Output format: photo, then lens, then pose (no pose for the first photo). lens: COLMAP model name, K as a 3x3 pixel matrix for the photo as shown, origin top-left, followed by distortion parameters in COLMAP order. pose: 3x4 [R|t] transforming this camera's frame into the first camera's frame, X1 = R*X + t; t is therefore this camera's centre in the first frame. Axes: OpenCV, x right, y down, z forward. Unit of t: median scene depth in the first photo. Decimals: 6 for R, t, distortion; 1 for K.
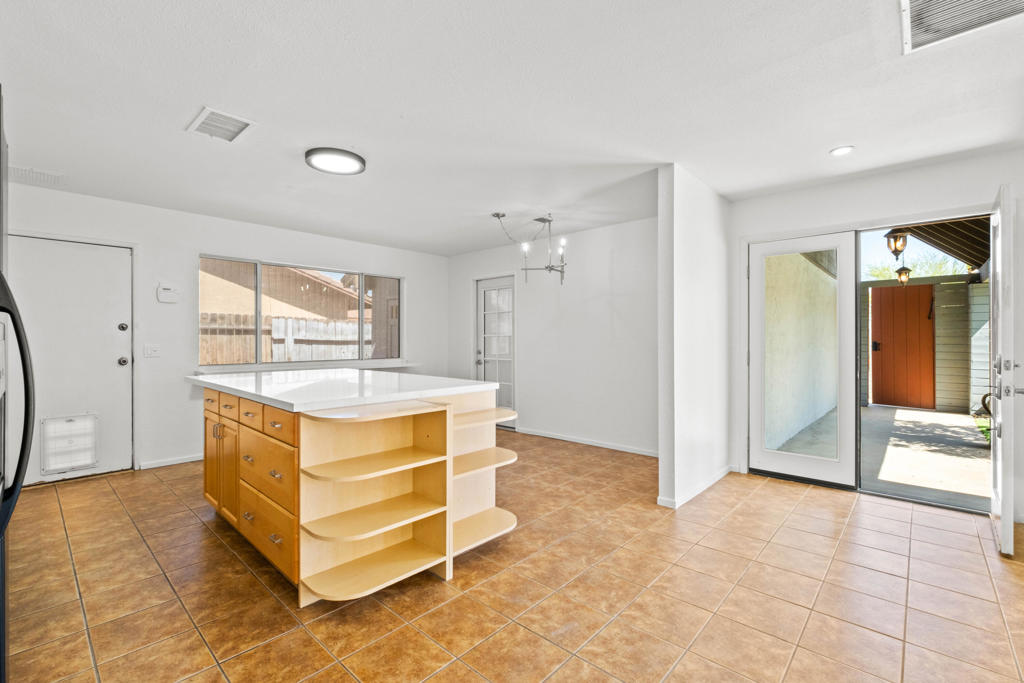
lens RADIAL K [[452.8, 0, 514.5], [0, 452.8, 342.1], [0, 0, 1]] dist [-0.009956, -0.000389]
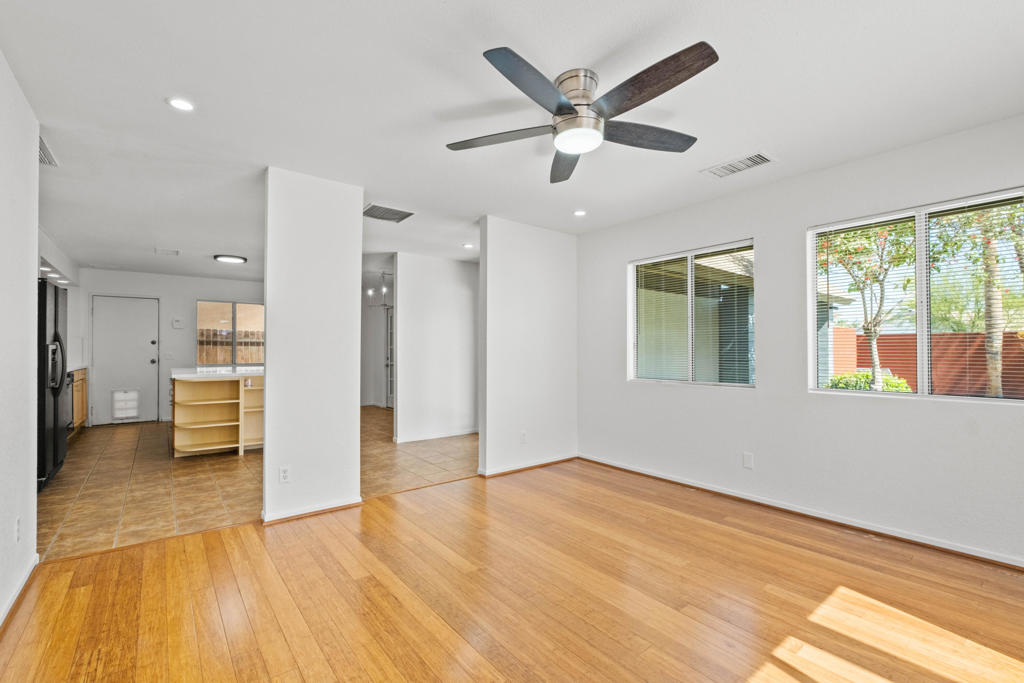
lens RADIAL K [[452.8, 0, 502.2], [0, 452.8, 348.0], [0, 0, 1]] dist [-0.009956, -0.000389]
pose [[0.983725, 0.000383, -0.179680, 0.875780], [-0.002146, 0.999951, -0.009618, 0.003877], [0.179667, 0.009847, 0.983678, -0.560057]]
